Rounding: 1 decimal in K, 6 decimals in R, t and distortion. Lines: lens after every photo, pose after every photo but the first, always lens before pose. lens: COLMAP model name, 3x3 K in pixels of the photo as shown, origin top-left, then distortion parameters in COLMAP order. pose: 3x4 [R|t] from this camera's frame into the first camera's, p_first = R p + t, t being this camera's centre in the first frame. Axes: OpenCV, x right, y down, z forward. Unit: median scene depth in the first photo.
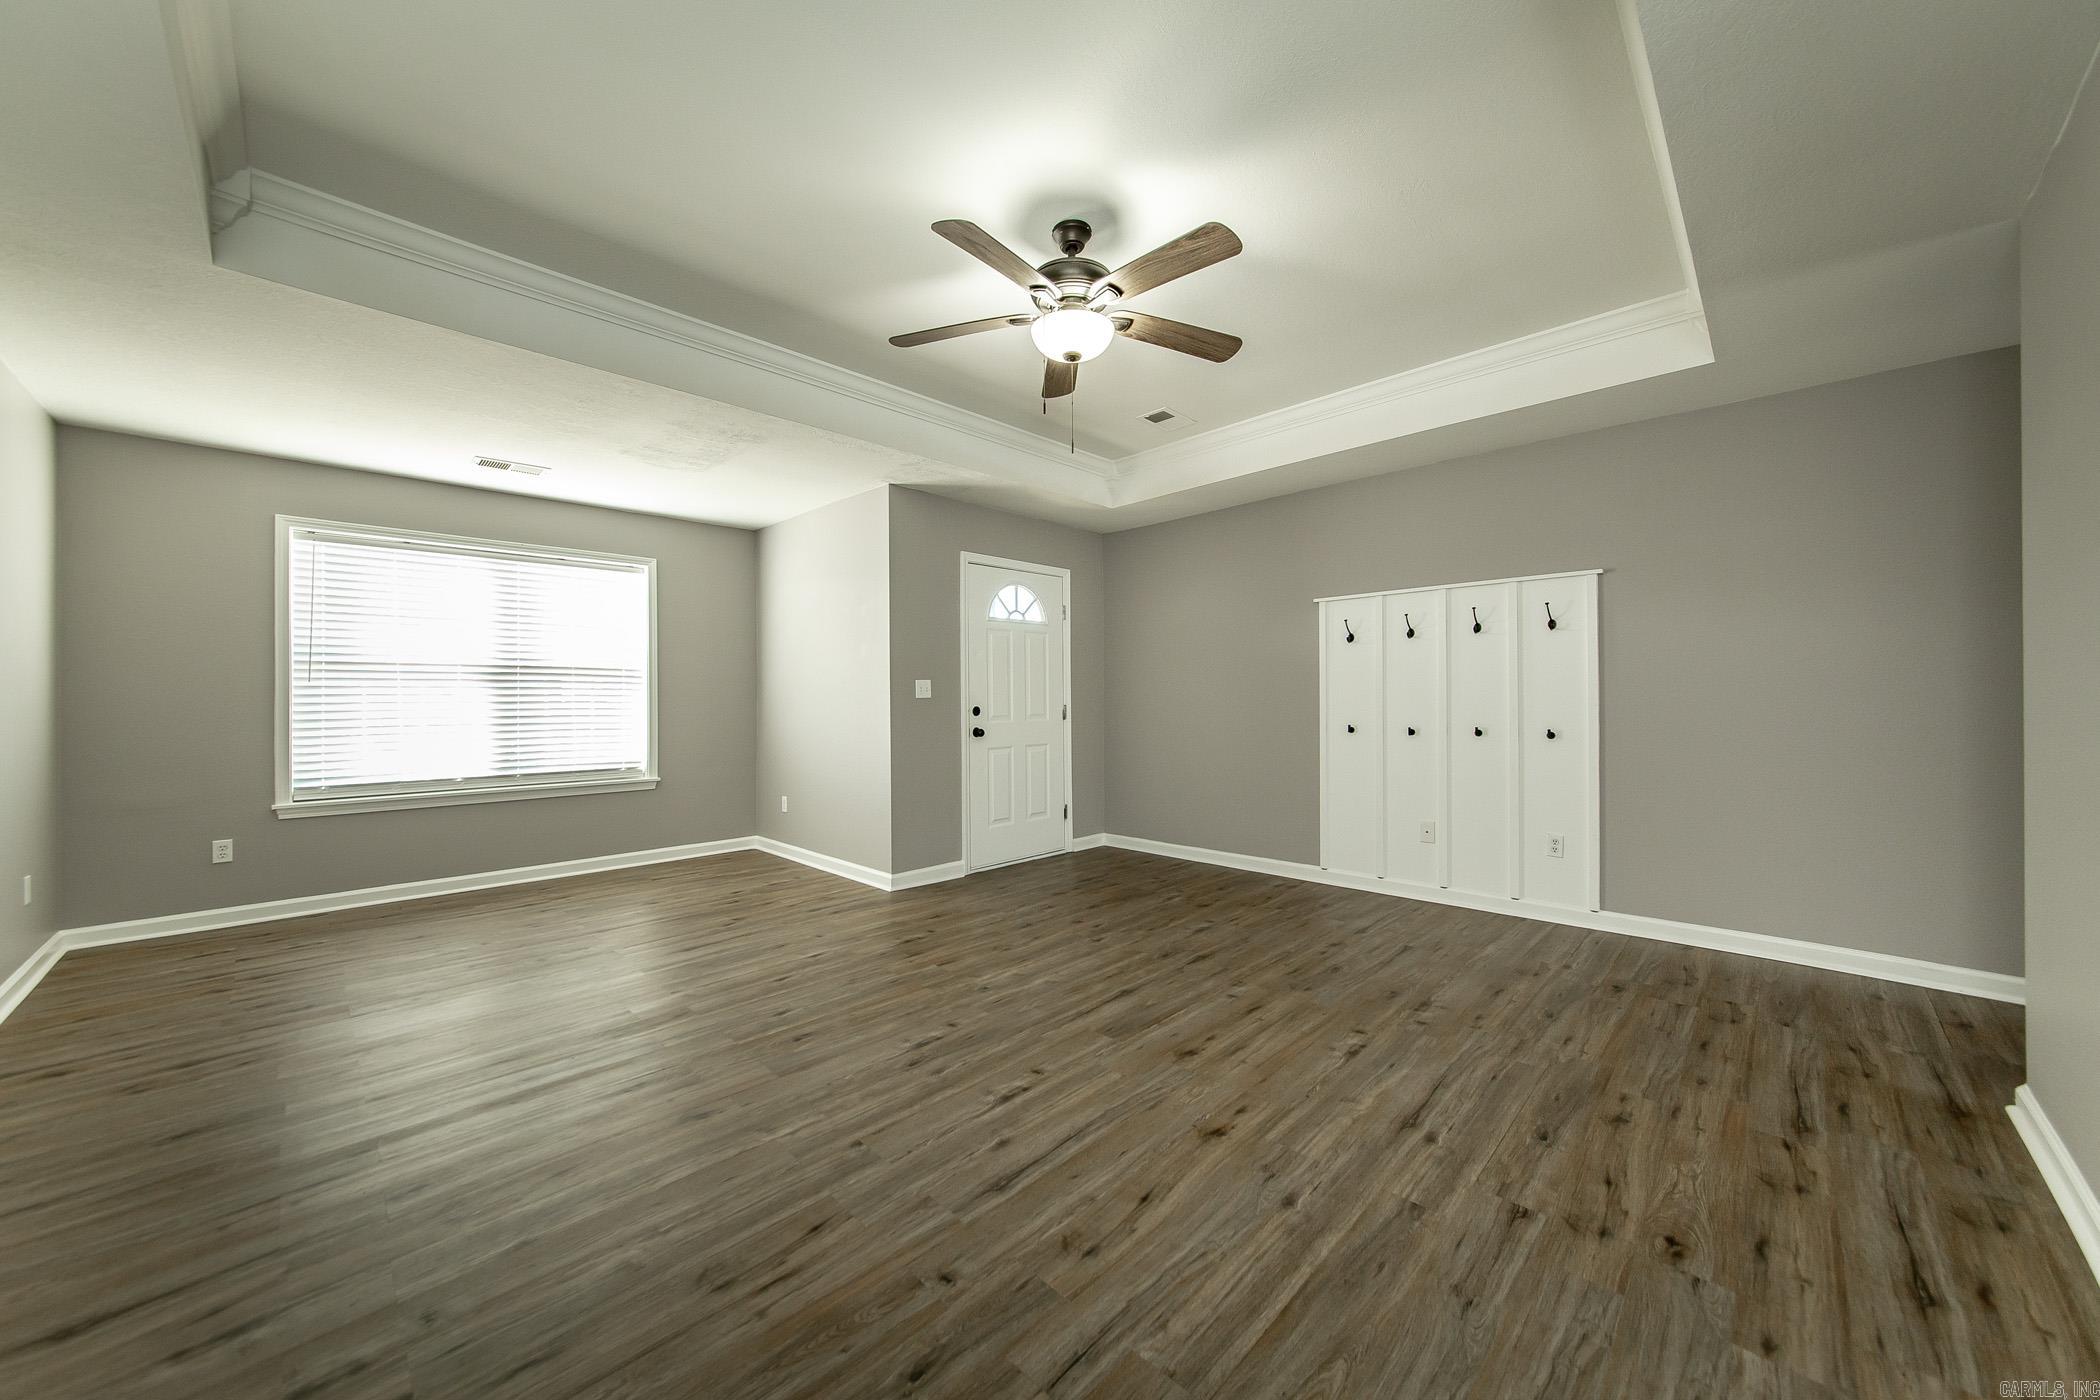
lens RADIAL K [[755.3, 0, 1046.9], [0, 755.3, 710.4], [0, 0, 1]] dist [-0.006836, -0.000108]
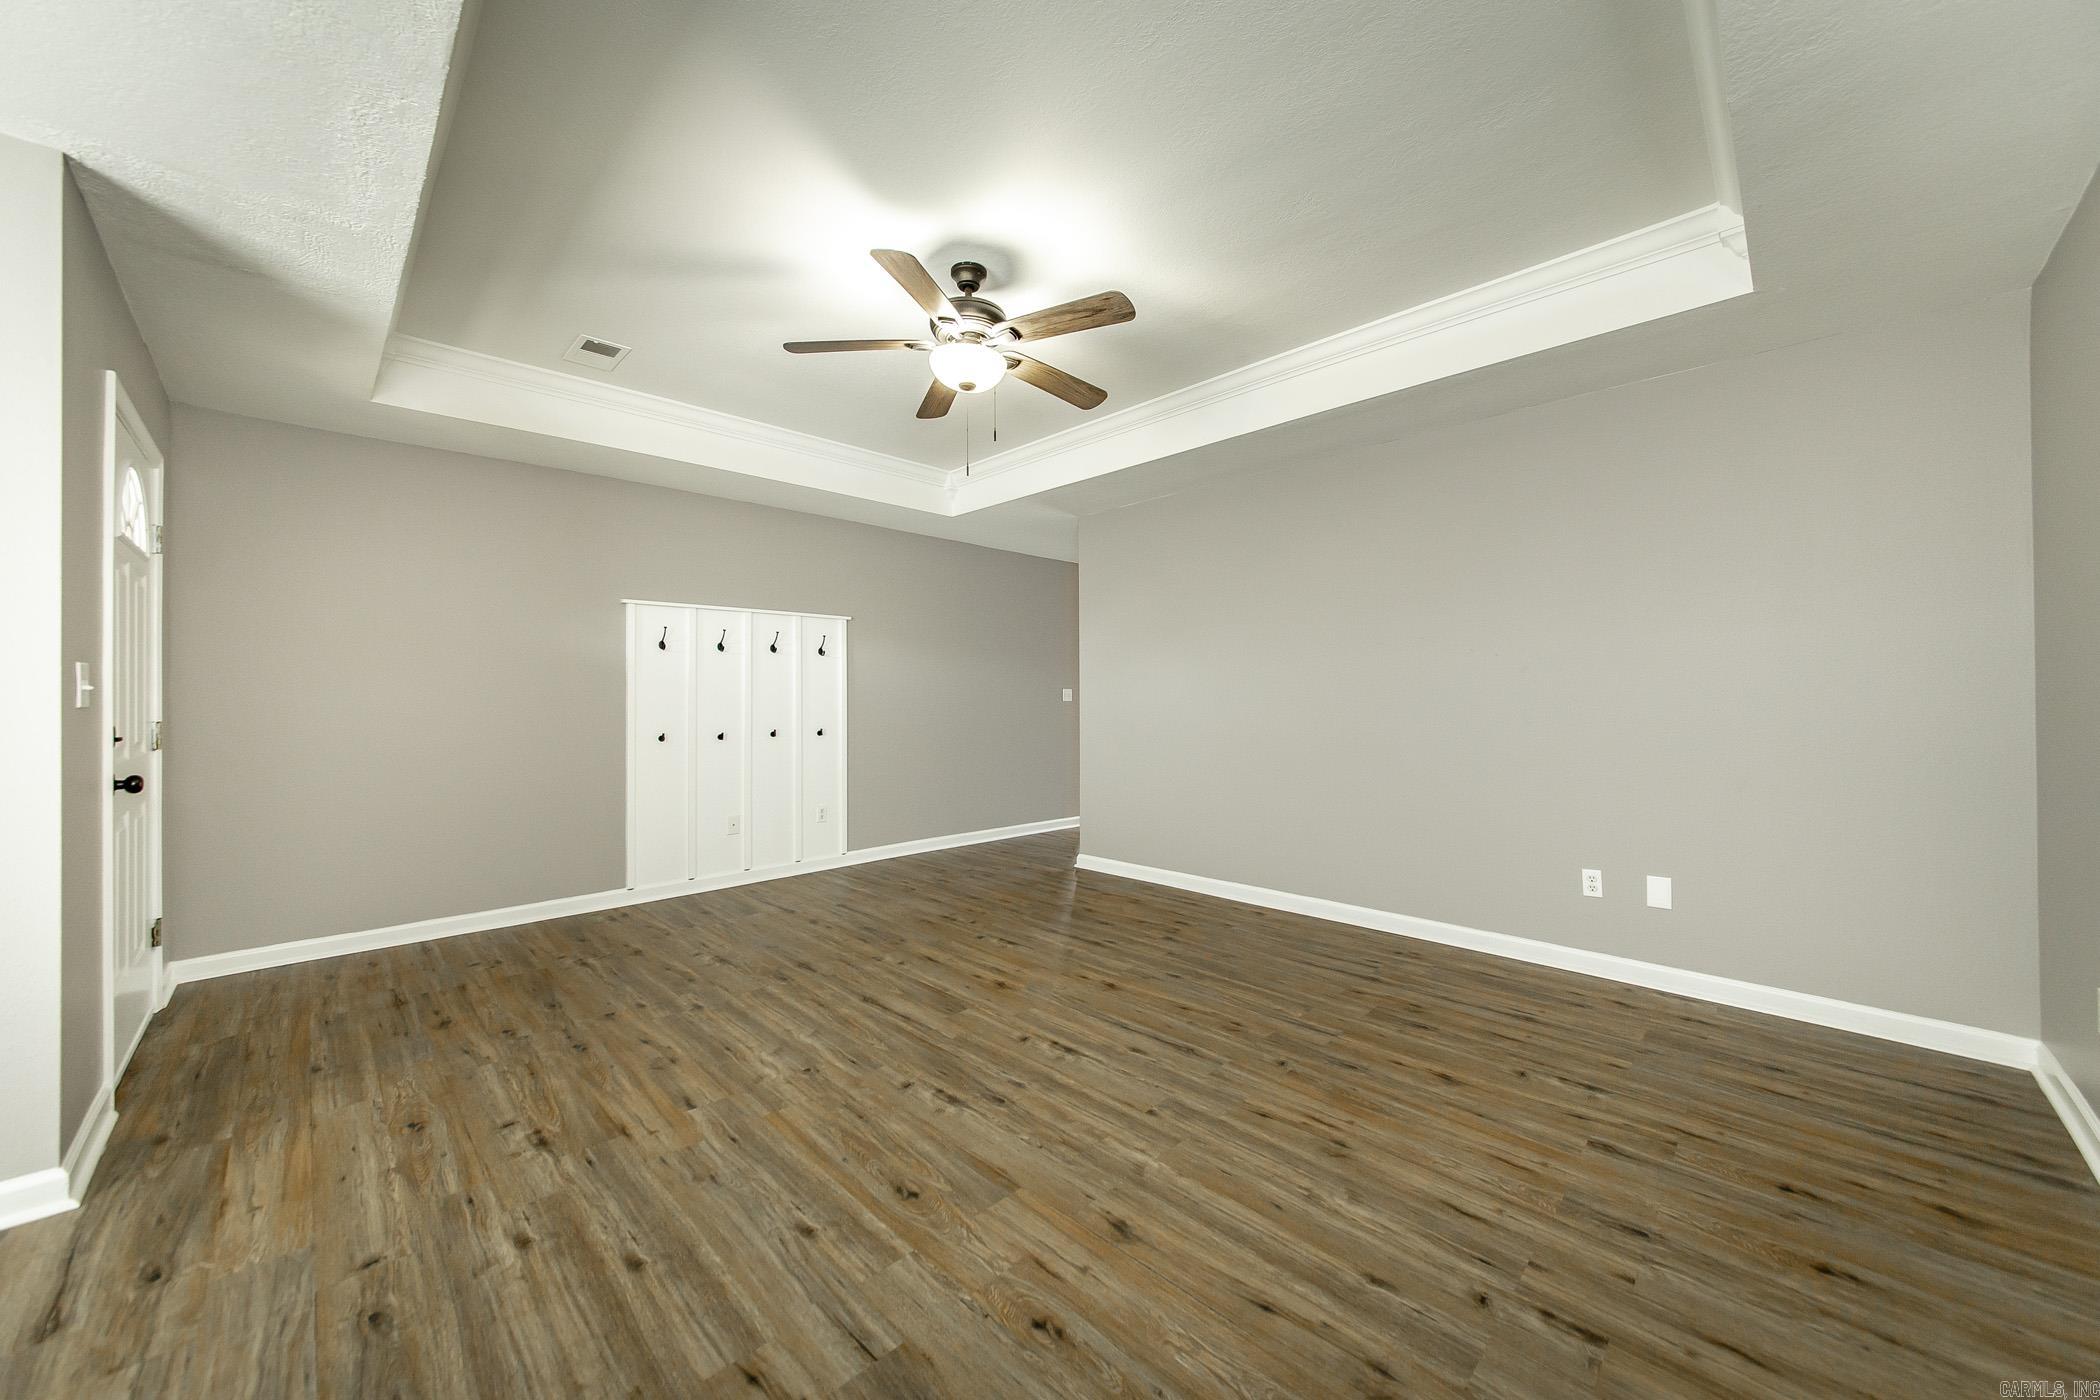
lens RADIAL K [[755.3, 0, 1046.9], [0, 755.3, 710.4], [0, 0, 1]] dist [-0.006836, -0.000108]
pose [[0.003931, -0.003422, 0.999986, -1.025562], [0.022420, 0.999743, 0.003333, -0.004978], [-0.999741, 0.022407, 0.004006, 0.873208]]
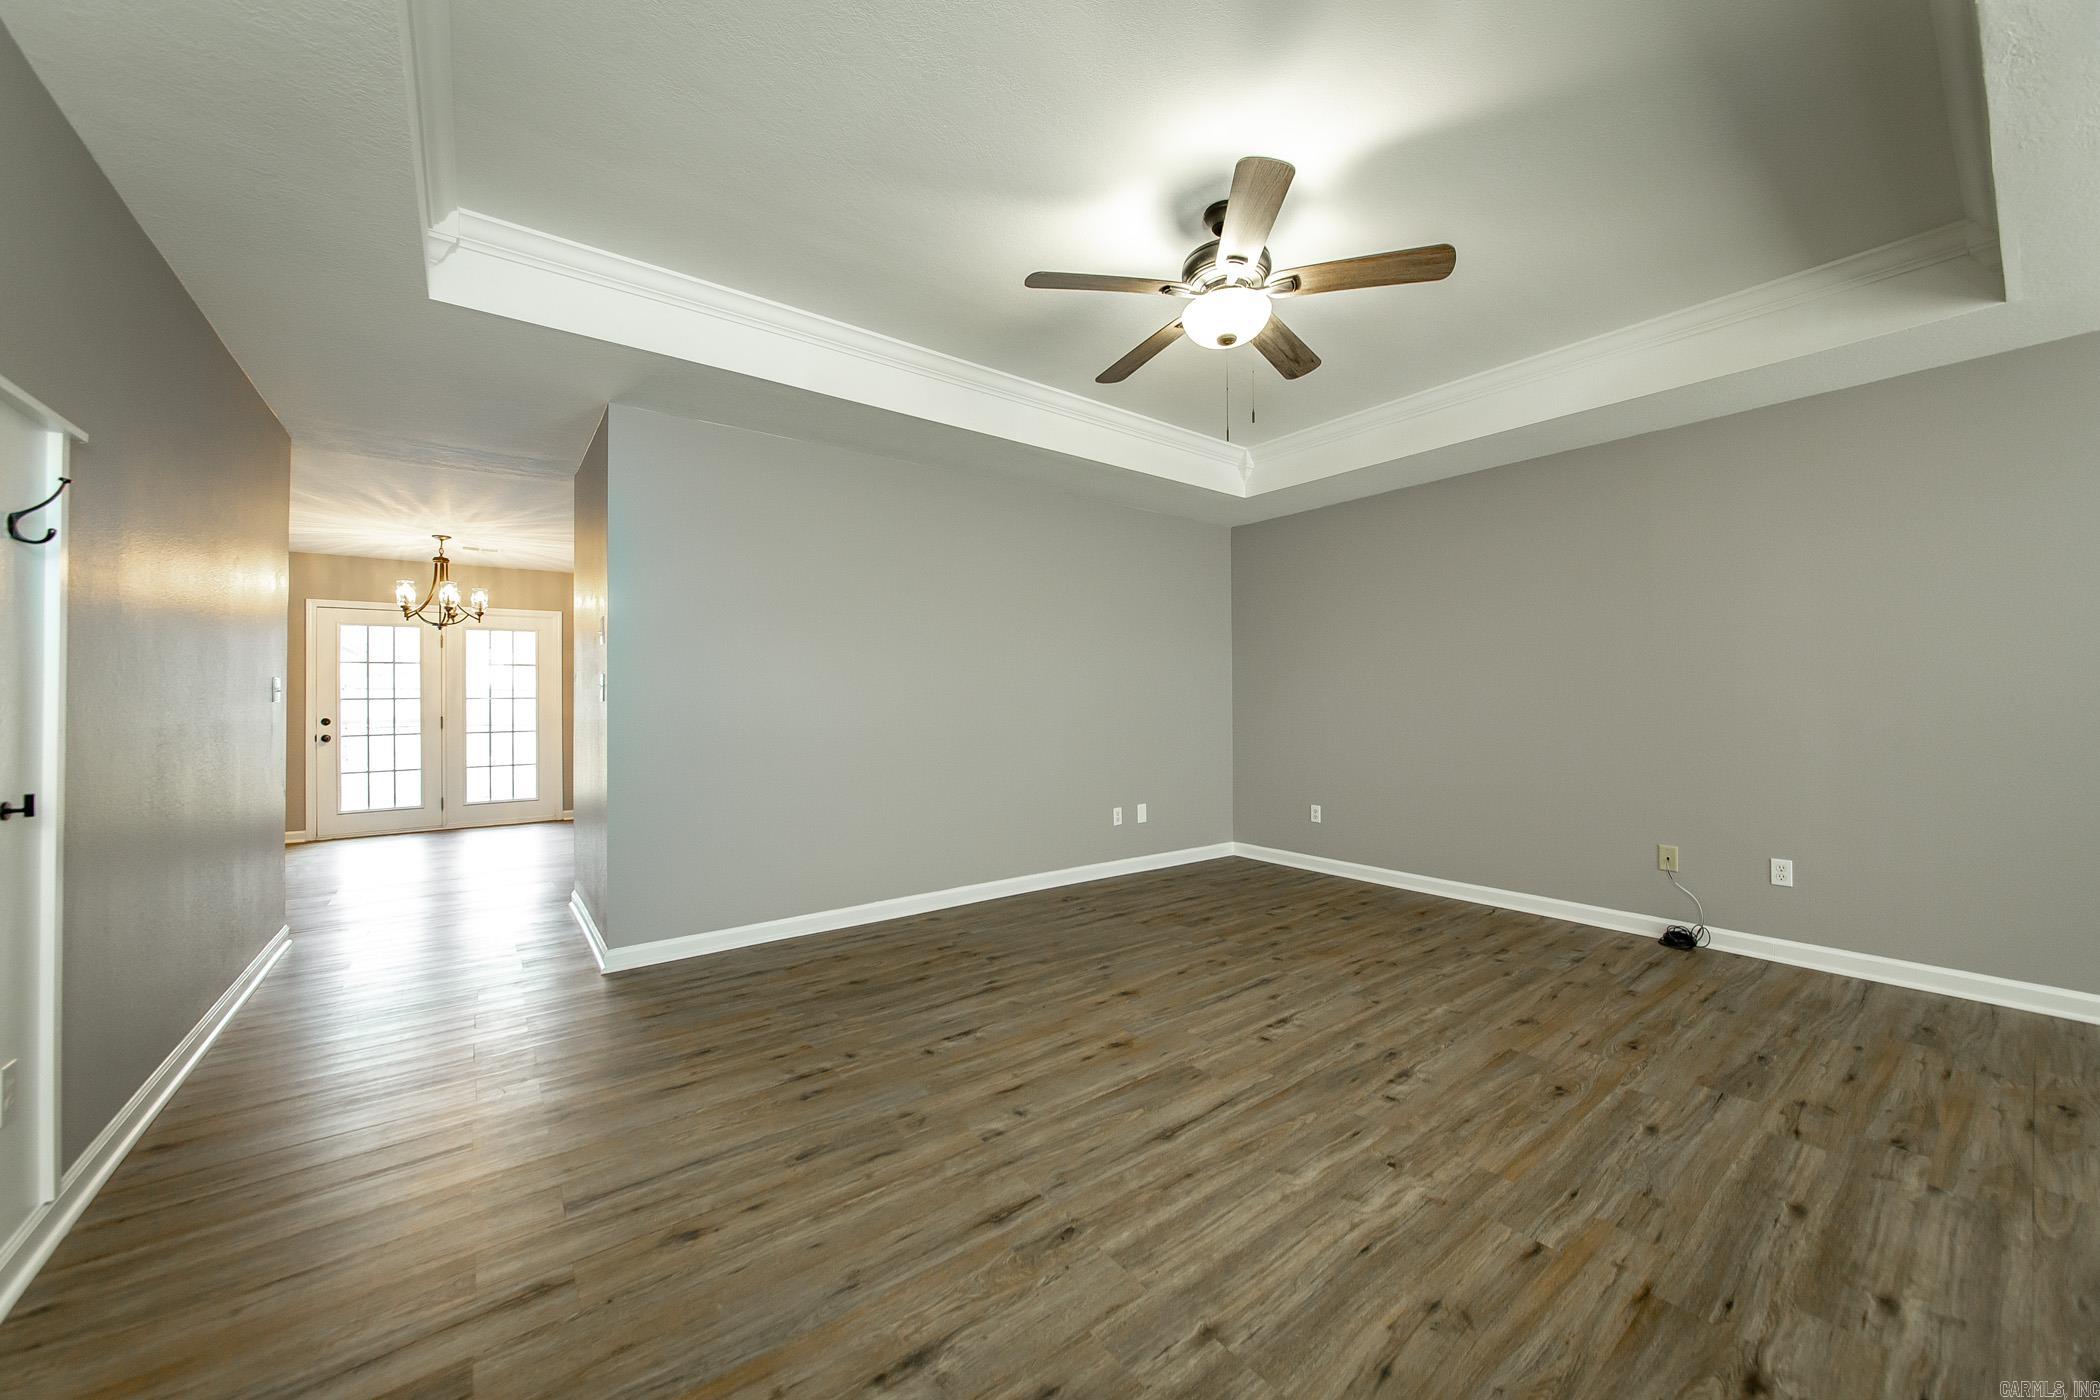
lens RADIAL K [[759.2, 0, 1050.0], [0, 759.2, 700.0], [0, 0, 1]] dist [-0.021564, 0.007672]
pose [[-0.990573, 0.010358, 0.136592, 0.129401], [0.013267, 0.999704, 0.020405, -0.037340], [-0.136341, 0.022025, -0.990417, 1.945651]]
